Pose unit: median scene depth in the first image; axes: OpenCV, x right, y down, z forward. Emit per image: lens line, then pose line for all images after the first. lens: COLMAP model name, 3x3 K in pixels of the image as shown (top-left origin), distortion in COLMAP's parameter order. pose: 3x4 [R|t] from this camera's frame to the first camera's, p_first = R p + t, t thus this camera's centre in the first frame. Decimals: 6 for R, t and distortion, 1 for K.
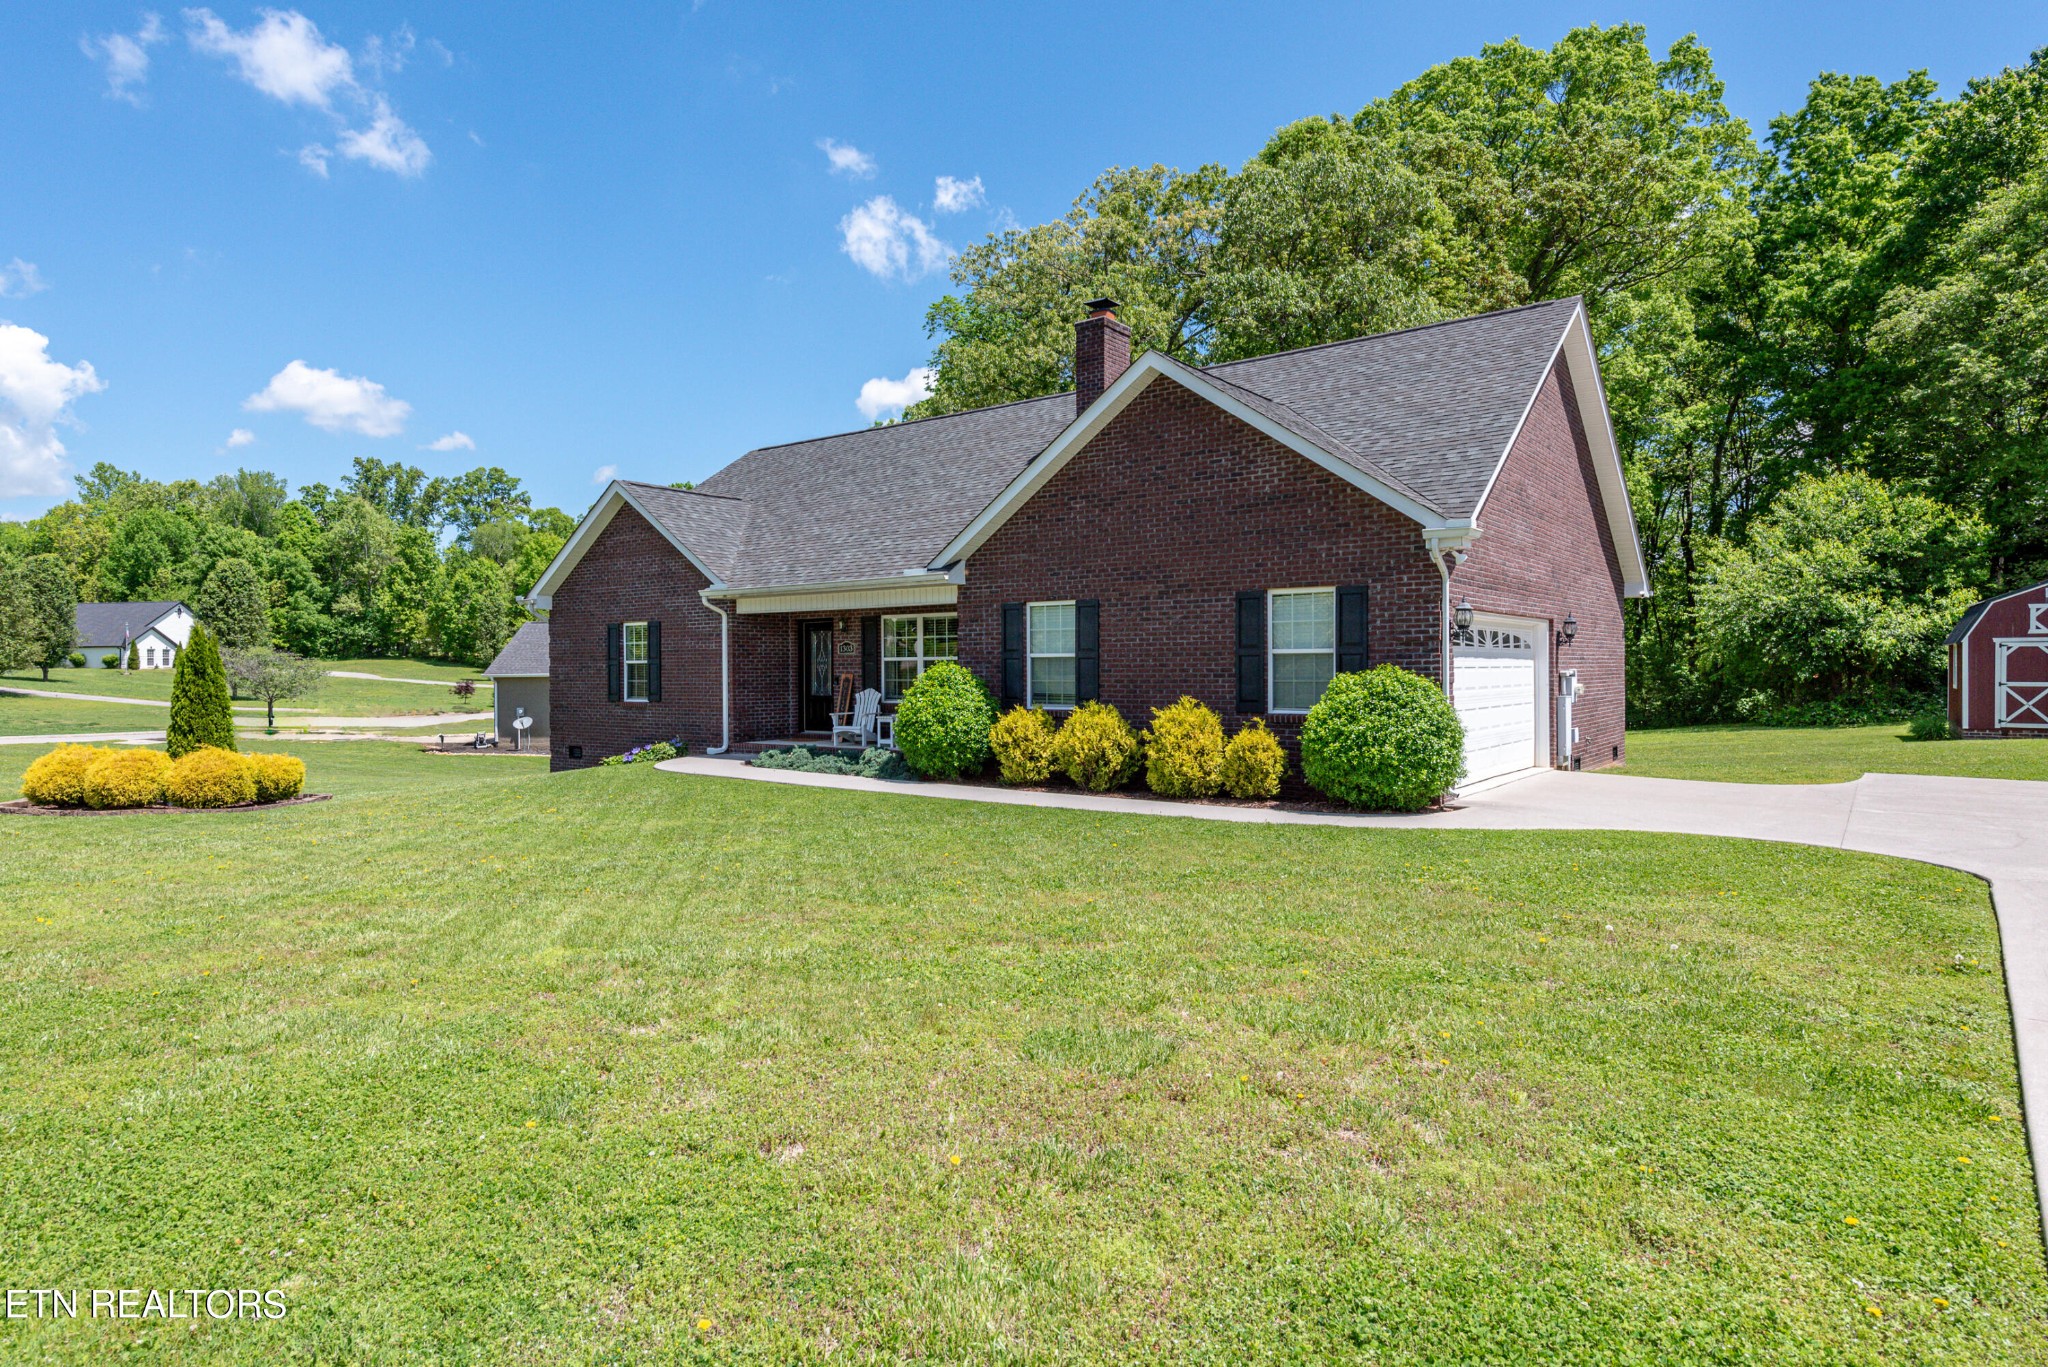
lens RADIAL K [[1138.7, 0, 1021.8], [0, 1138.7, 677.1], [0, 0, 1]] dist [0.018668, -0.005504]
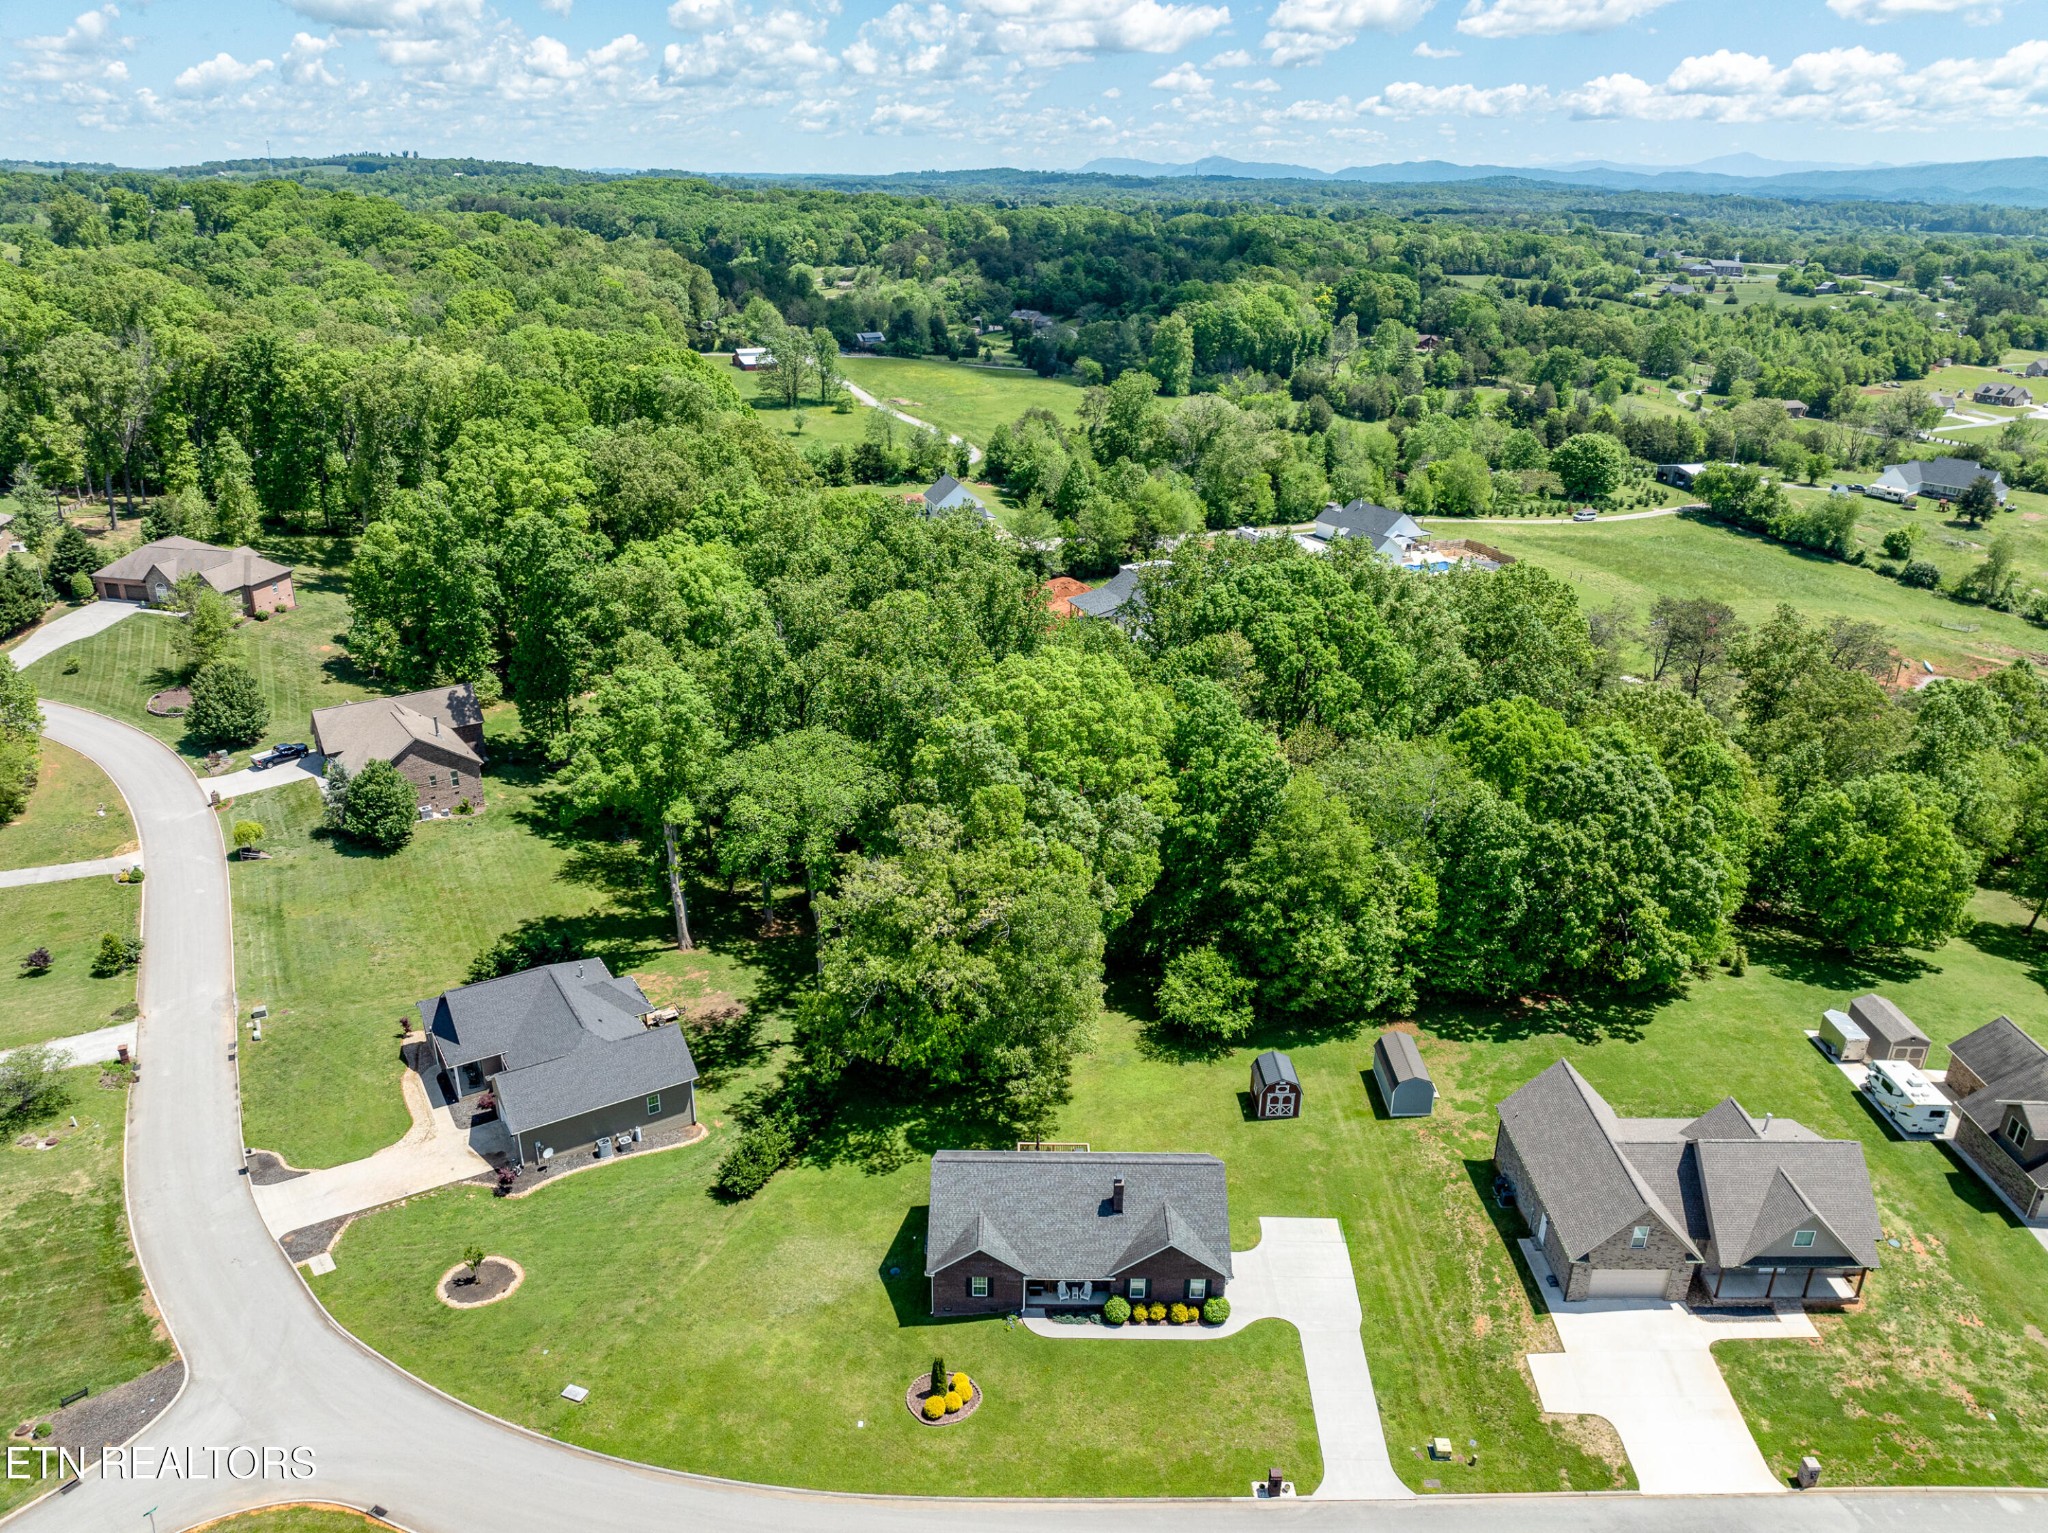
lens RADIAL K [[1436.6, 0, 1024.0], [0, 1436.6, 766.6], [0, 0, 1]] dist [-0.036302, 0.000927]
pose [[0.799701, -0.213938, 0.560989, -2.382590], [-0.014148, 0.927387, 0.373836, -3.143065], [-0.600232, -0.306894, 0.738605, -1.751118]]
